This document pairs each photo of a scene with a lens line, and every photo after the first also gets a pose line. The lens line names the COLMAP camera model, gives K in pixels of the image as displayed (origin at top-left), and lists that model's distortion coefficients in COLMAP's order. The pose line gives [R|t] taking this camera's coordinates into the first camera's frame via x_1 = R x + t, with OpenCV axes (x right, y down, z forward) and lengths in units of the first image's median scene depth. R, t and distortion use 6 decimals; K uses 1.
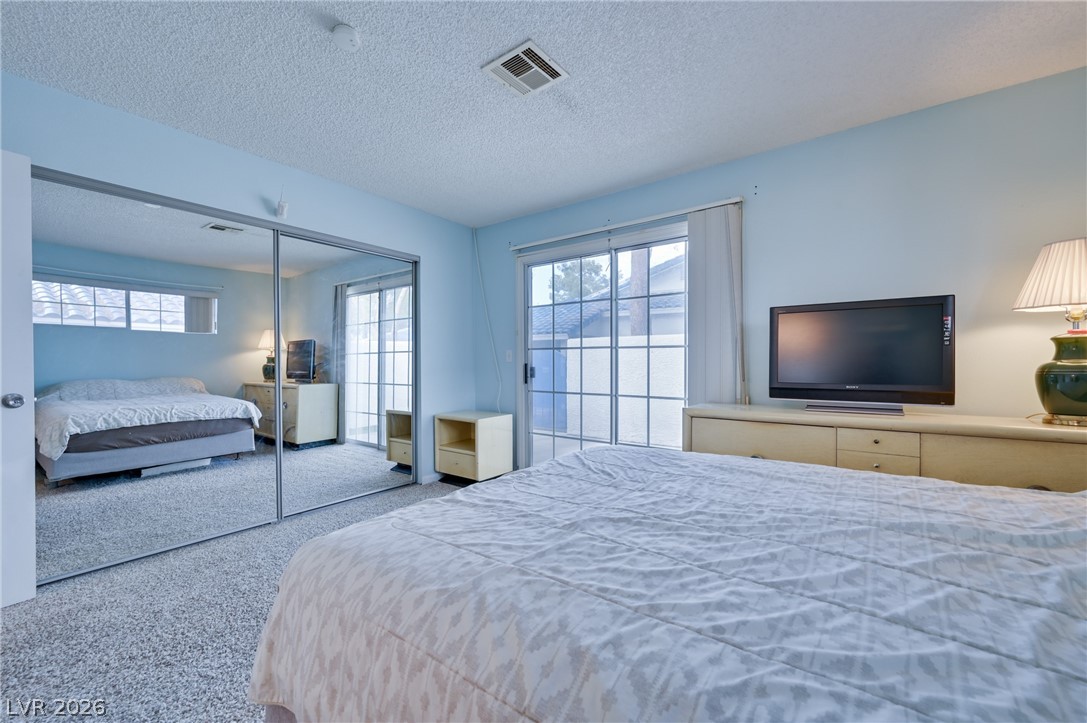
lens RADIAL K [[444.1, 0, 551.3], [0, 444.1, 362.8], [0, 0, 1]] dist [-0.000713, -0.000711]
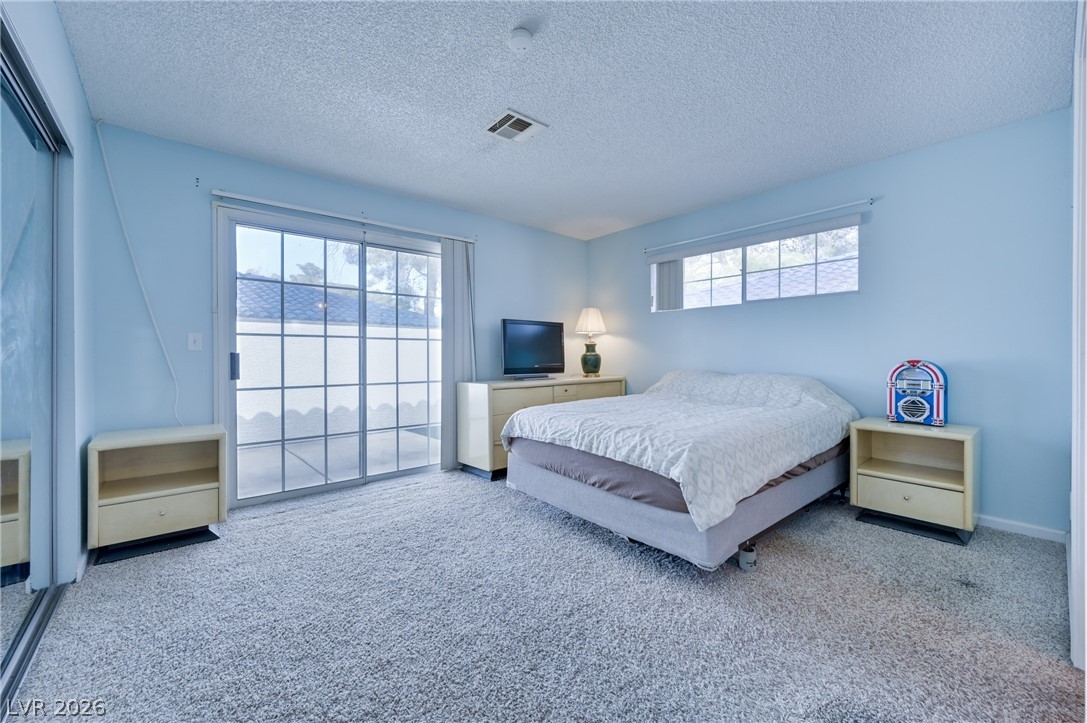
lens RADIAL K [[429.8, 0, 539.6], [0, 429.8, 354.5], [0, 0, 1]] dist [0.015379, 0.000024]
pose [[0.235155, 0.003621, 0.971951, -0.878226], [-0.003044, 0.999991, -0.002989, 0.008052], [-0.971953, -0.002255, 0.235164, 0.439853]]
